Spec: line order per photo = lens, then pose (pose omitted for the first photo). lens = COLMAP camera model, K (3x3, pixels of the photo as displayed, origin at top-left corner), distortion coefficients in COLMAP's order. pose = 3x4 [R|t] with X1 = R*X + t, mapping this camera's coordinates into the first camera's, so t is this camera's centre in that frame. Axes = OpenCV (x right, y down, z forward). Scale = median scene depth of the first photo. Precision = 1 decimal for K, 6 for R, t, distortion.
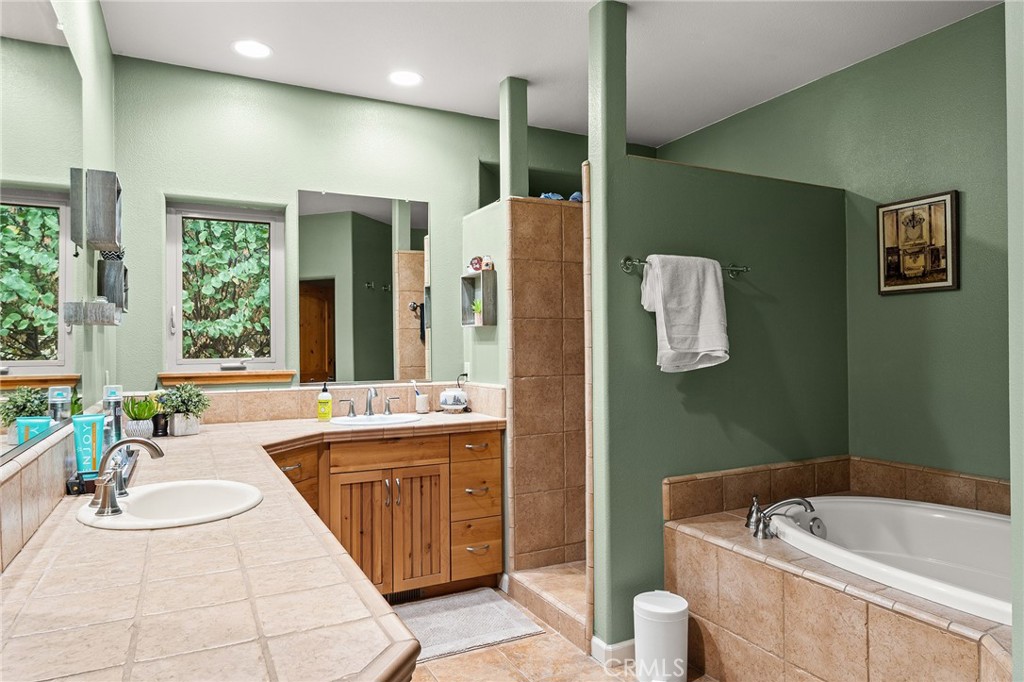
lens RADIAL K [[628.0, 0, 554.2], [0, 628.0, 339.8], [0, 0, 1]] dist [-0.001568, -0.000515]
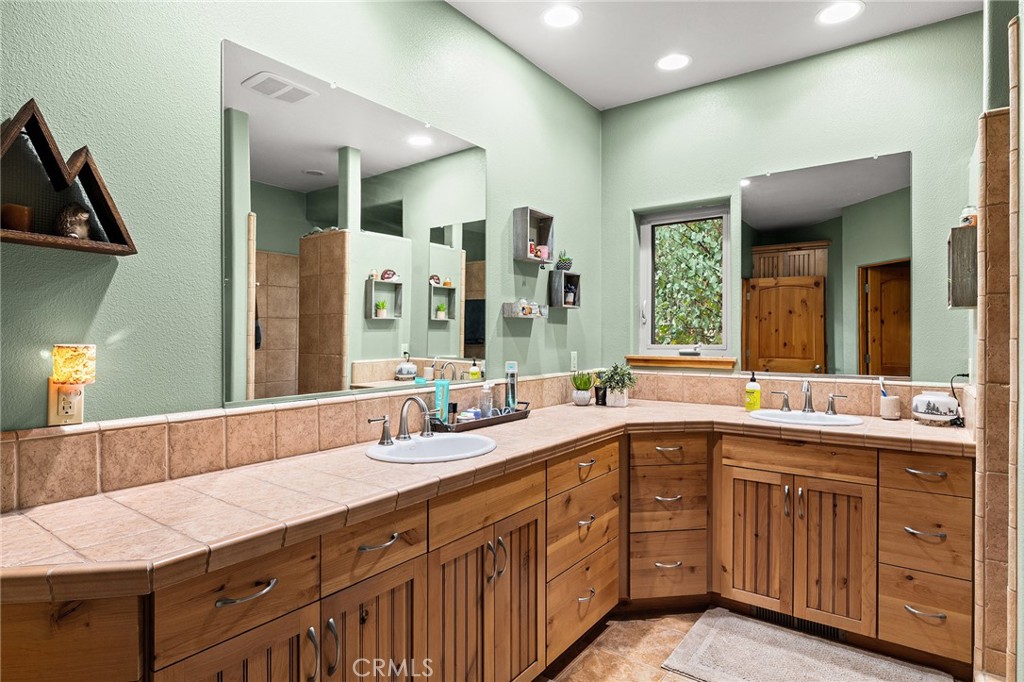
lens RADIAL K [[571.0, 0, 513.6], [0, 571.0, 337.5], [0, 0, 1]] dist [-0.005216, 0.001030]
pose [[0.413160, 0.010770, -0.910595, 0.296667], [0.004585, 0.999893, 0.013907, 0.000993], [0.910647, -0.009921, 0.413067, 0.313307]]
